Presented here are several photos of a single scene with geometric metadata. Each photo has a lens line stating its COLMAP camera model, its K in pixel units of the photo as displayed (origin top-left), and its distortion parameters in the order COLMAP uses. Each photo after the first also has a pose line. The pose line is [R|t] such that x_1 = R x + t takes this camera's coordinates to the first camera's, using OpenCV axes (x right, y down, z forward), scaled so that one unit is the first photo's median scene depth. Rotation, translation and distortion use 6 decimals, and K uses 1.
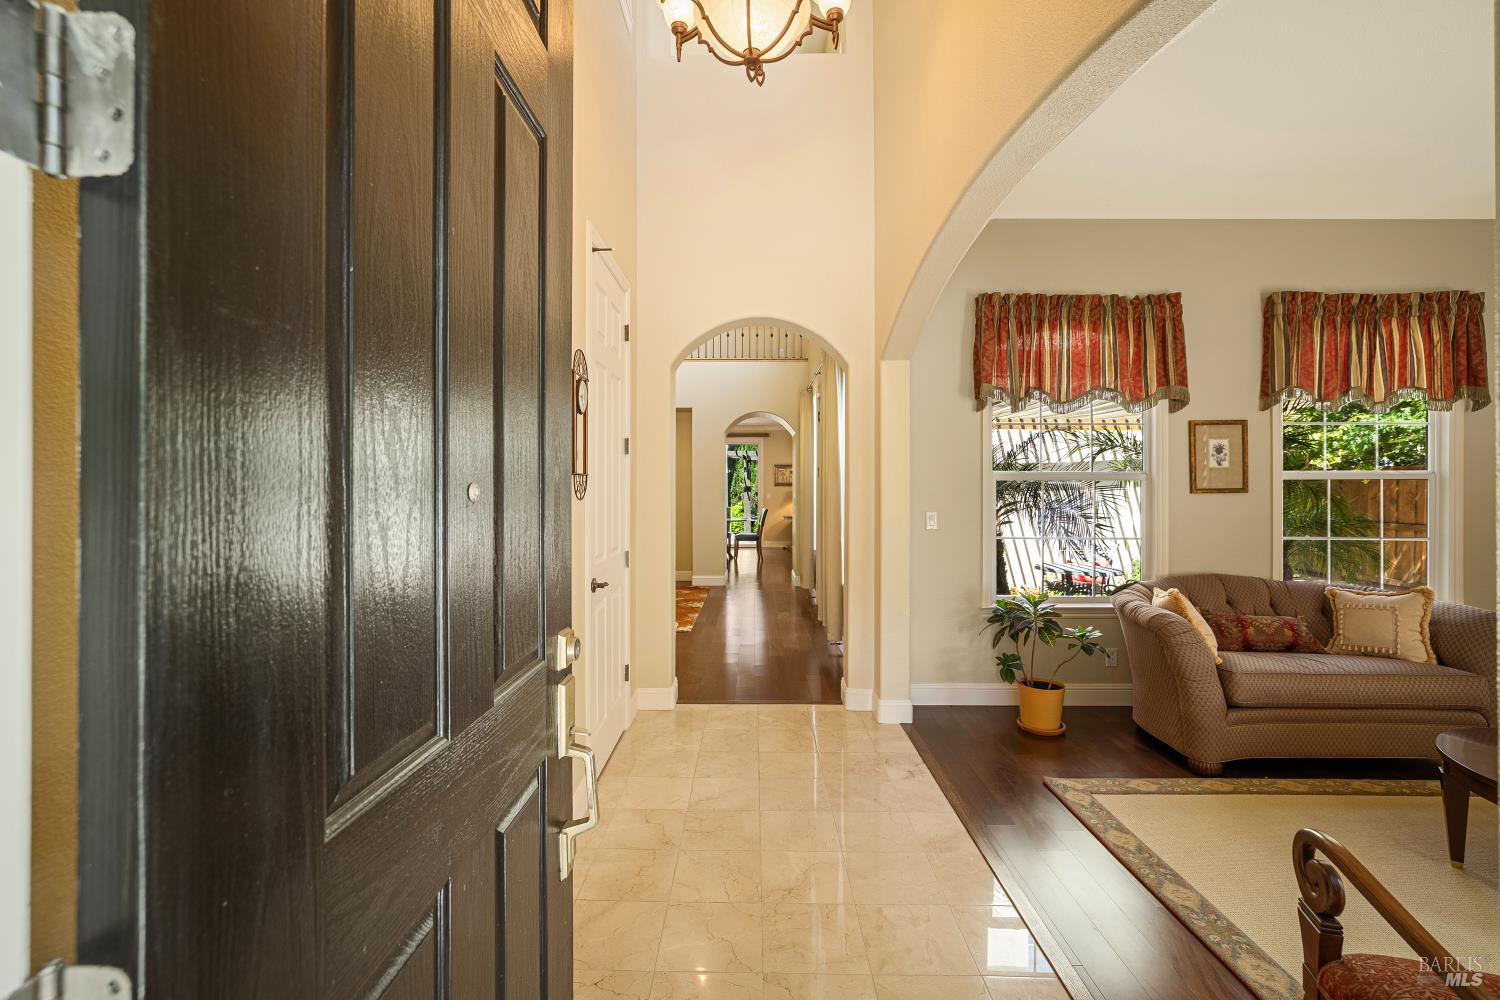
lens RADIAL K [[671.7, 0, 729.0], [0, 671.7, 495.3], [0, 0, 1]] dist [-0.049662, 0.021303]
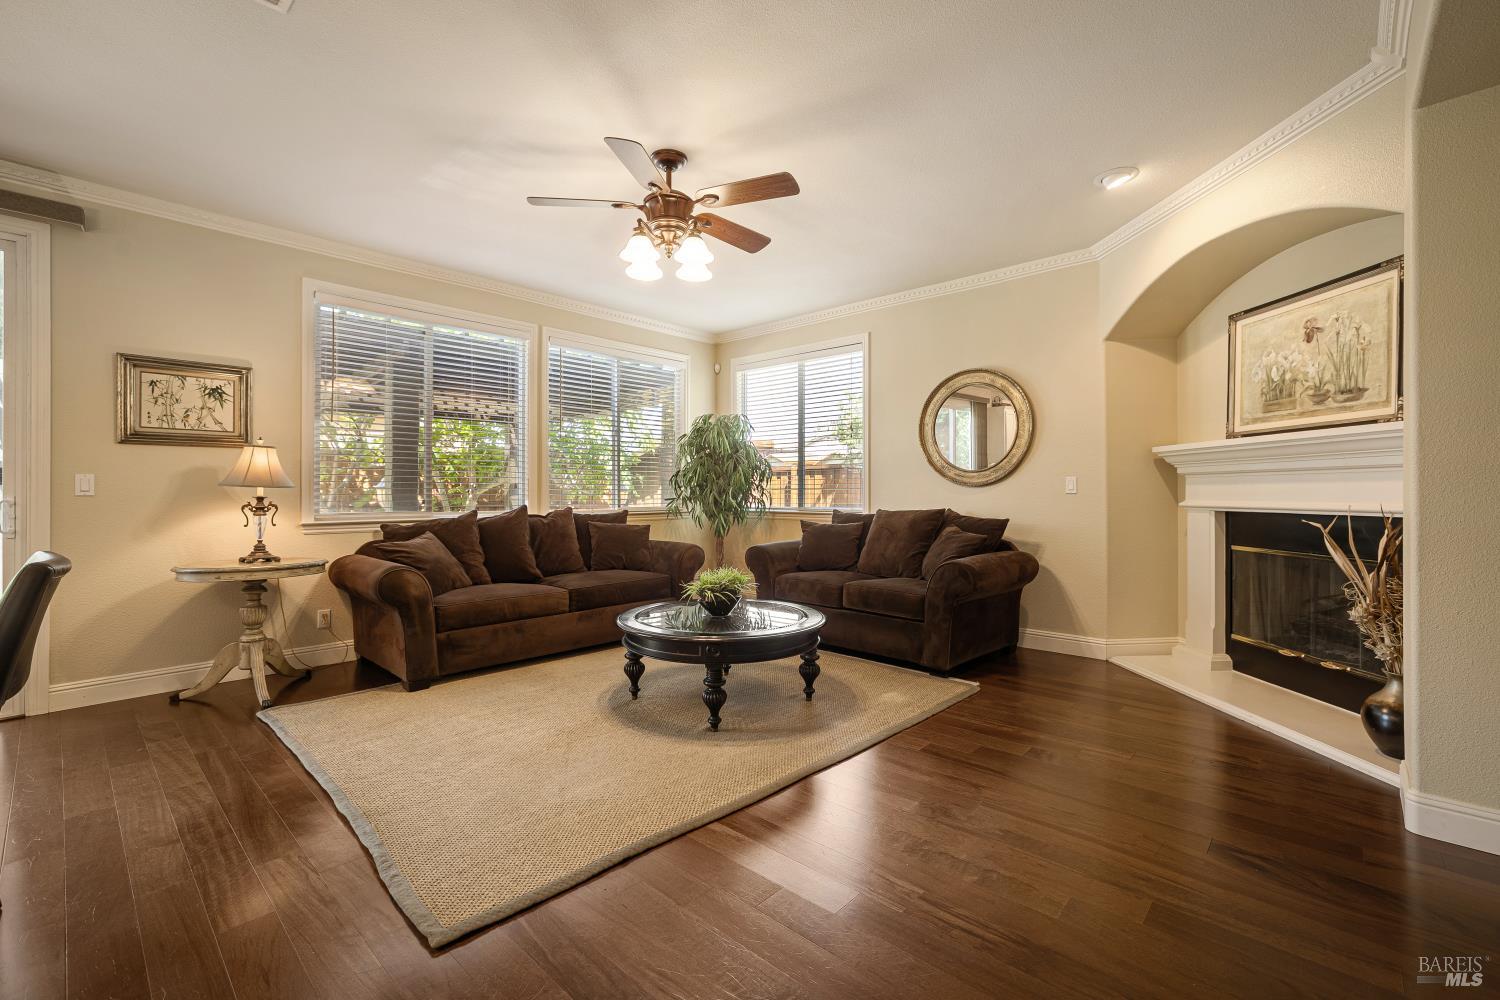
lens RADIAL K [[652.4, 0, 745.5], [0, 652.4, 490.3], [0, 0, 1]] dist [-0.010213, 0.000607]
pose [[0.611692, -0.001035, 0.791096, 0.020517], [0.013492, 0.999867, -0.009124, 0.008882], [-0.790981, 0.016254, 0.611625, 0.671424]]
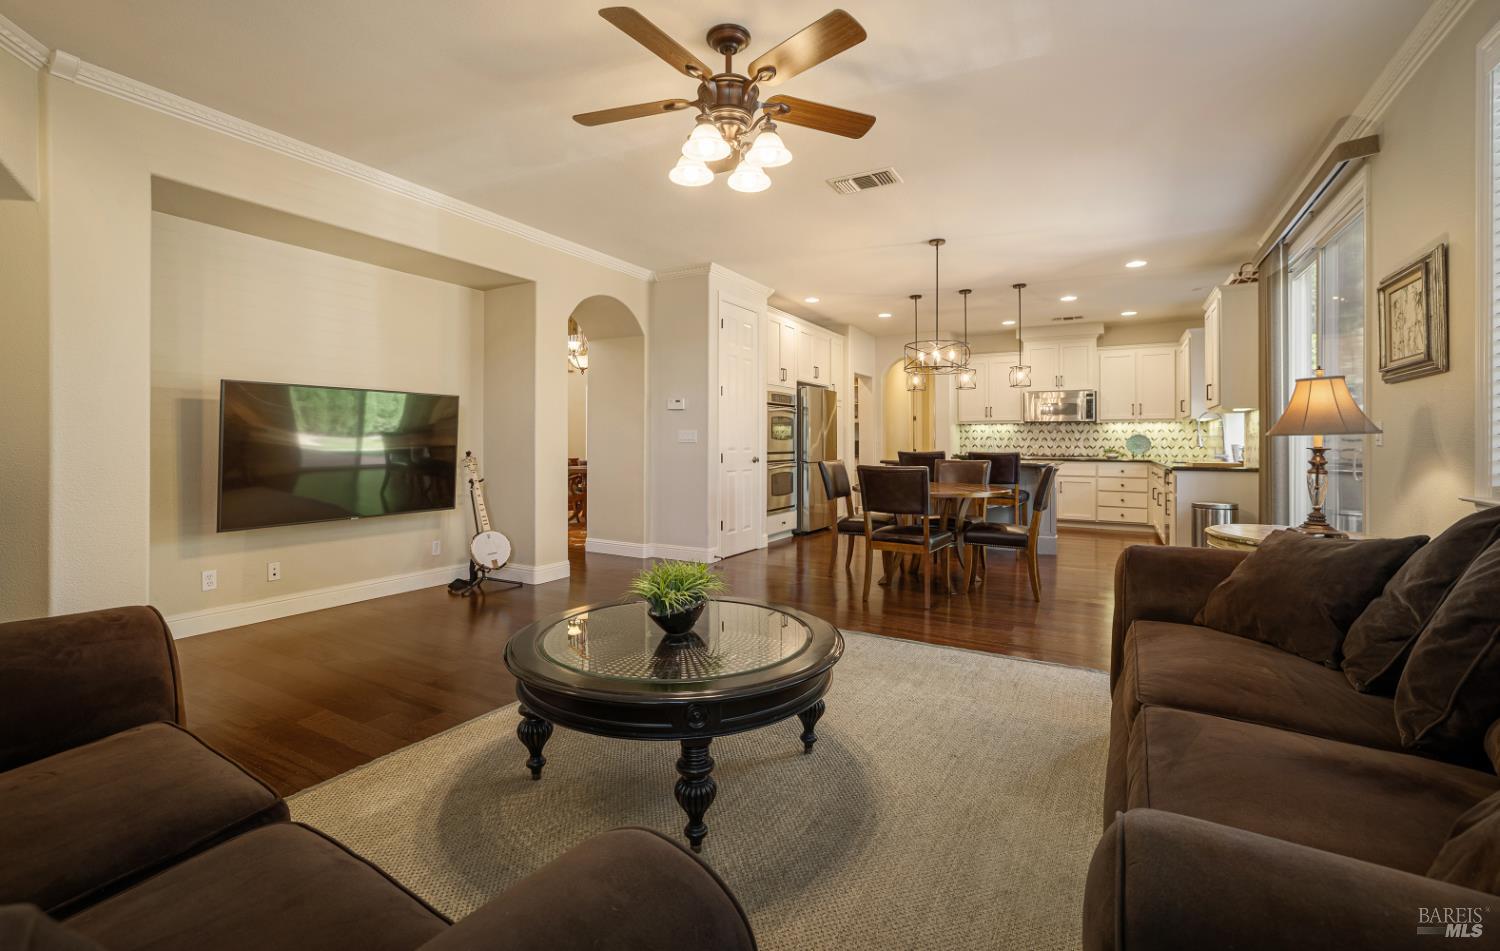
lens RADIAL K [[633.2, 0, 759.1], [0, 633.2, 426.6], [0, 0, 1]] dist [-0.001105, -0.000060]
pose [[-0.425116, -0.024284, -0.904813, 0.341741], [-0.015240, 0.999690, -0.019670, 0.006255], [0.905011, 0.005428, -0.425354, 0.910433]]
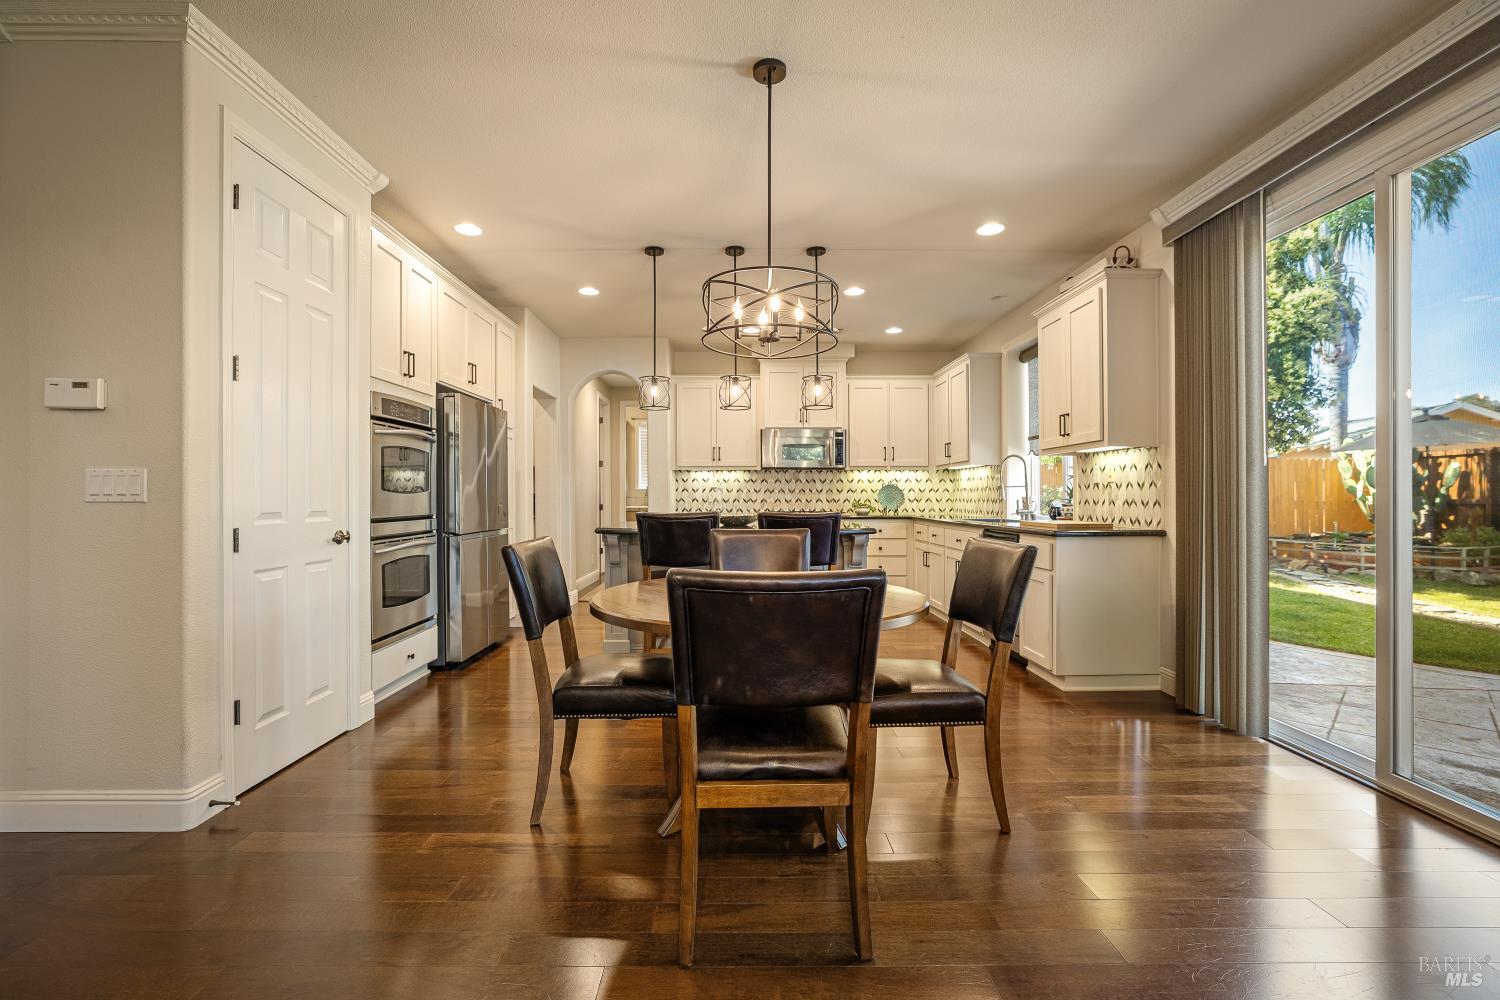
lens RADIAL K [[644.8, 0, 722.6], [0, 644.8, 496.0], [0, 0, 1]] dist [-0.045230, 0.016047]
pose [[0.050656, 0.001038, -0.998716, 0.140964], [-0.010803, 0.999942, 0.000491, 0.006359], [0.998658, 0.010764, 0.050664, 0.827299]]
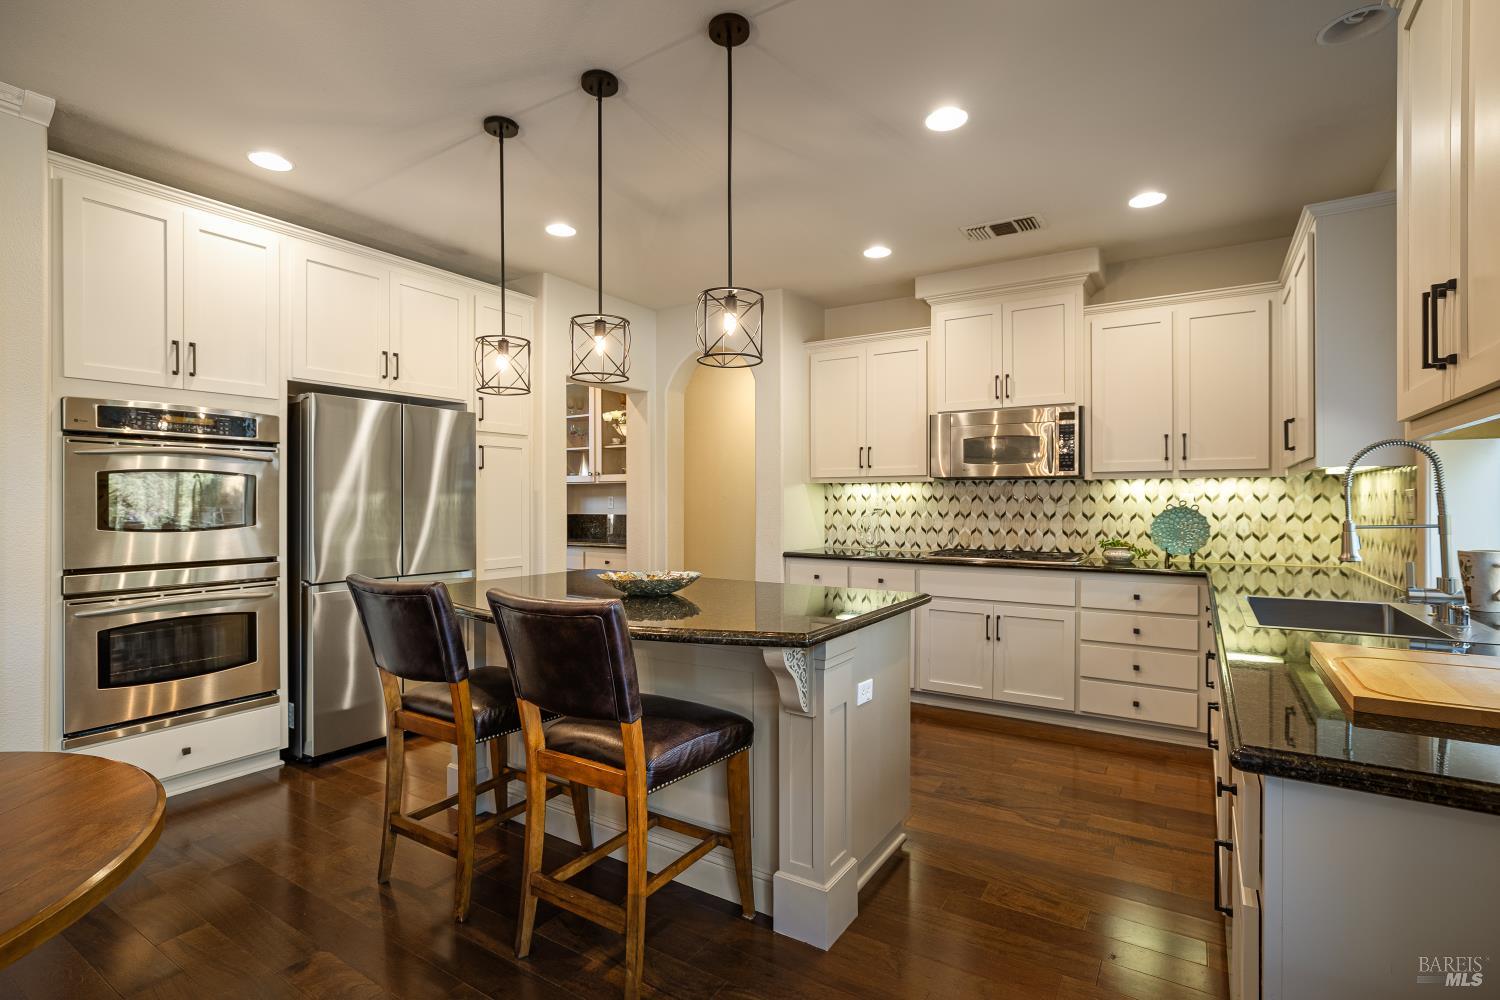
lens RADIAL K [[698.8, 0, 764.0], [0, 698.8, 492.6], [0, 0, 1]] dist [-0.030397, 0.018652]
pose [[-0.475260, -0.010648, -0.879781, -0.025481], [-0.010227, 0.999926, -0.006578, -0.005434], [0.879786, 0.005872, -0.475333, 0.965116]]
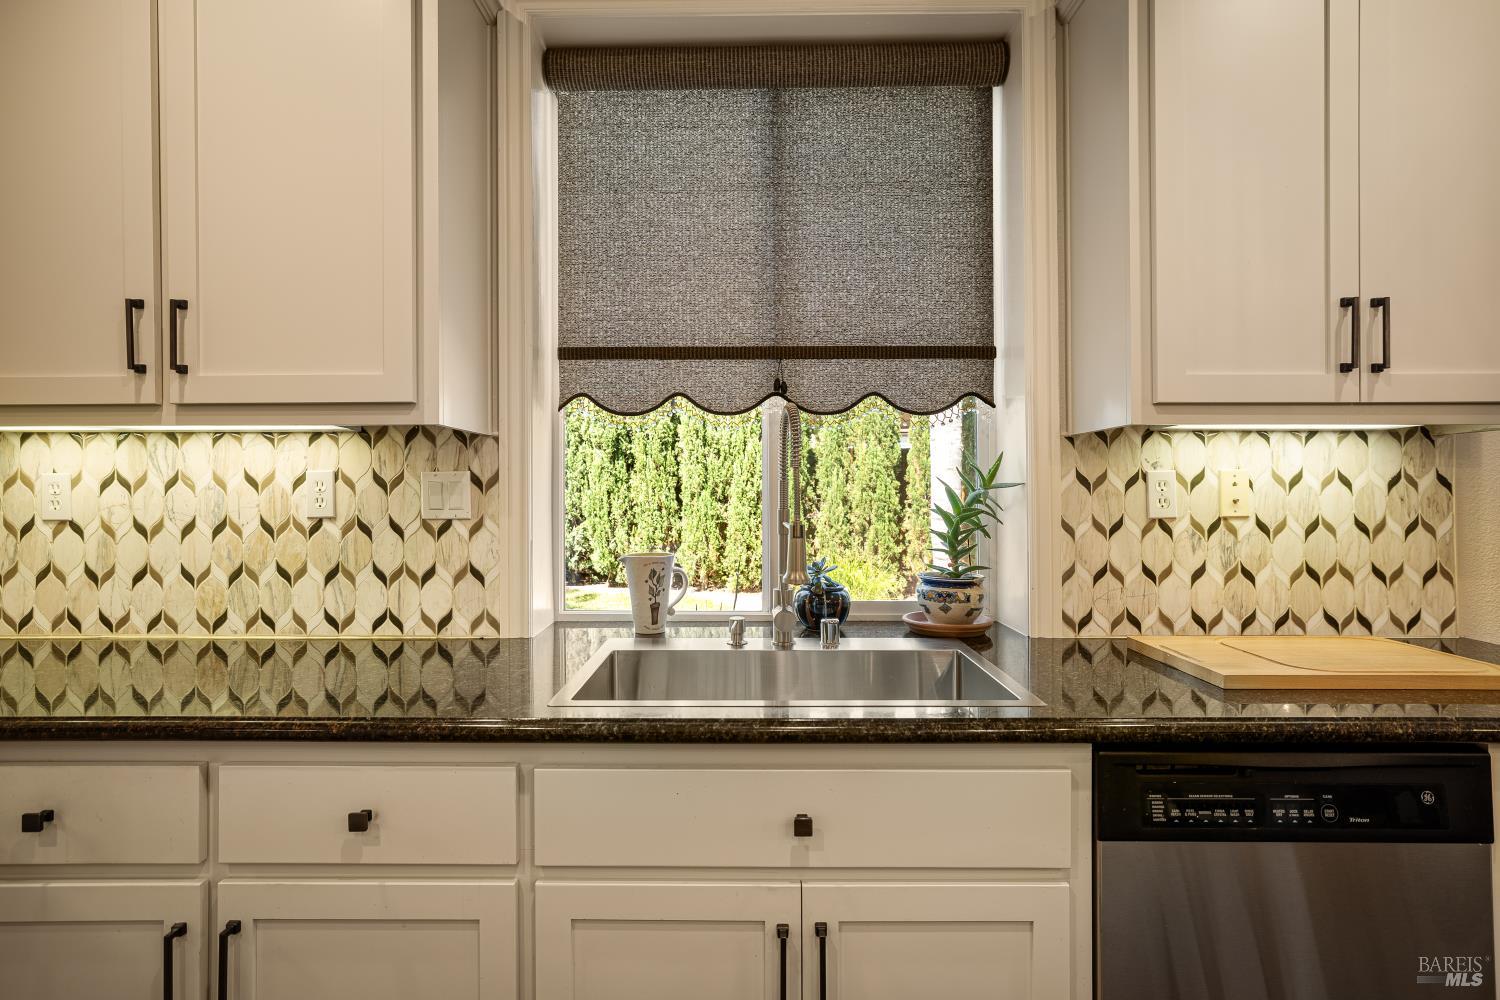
lens RADIAL K [[752.7, 0, 753.6], [0, 752.7, 485.0], [0, 0, 1]] dist [-0.005426, 0.000560]
pose [[0.998204, 0.002050, 0.059864, -0.223384], [-0.000798, 0.999781, -0.020932, -0.004321], [-0.059893, 0.020847, 0.997987, 0.898476]]
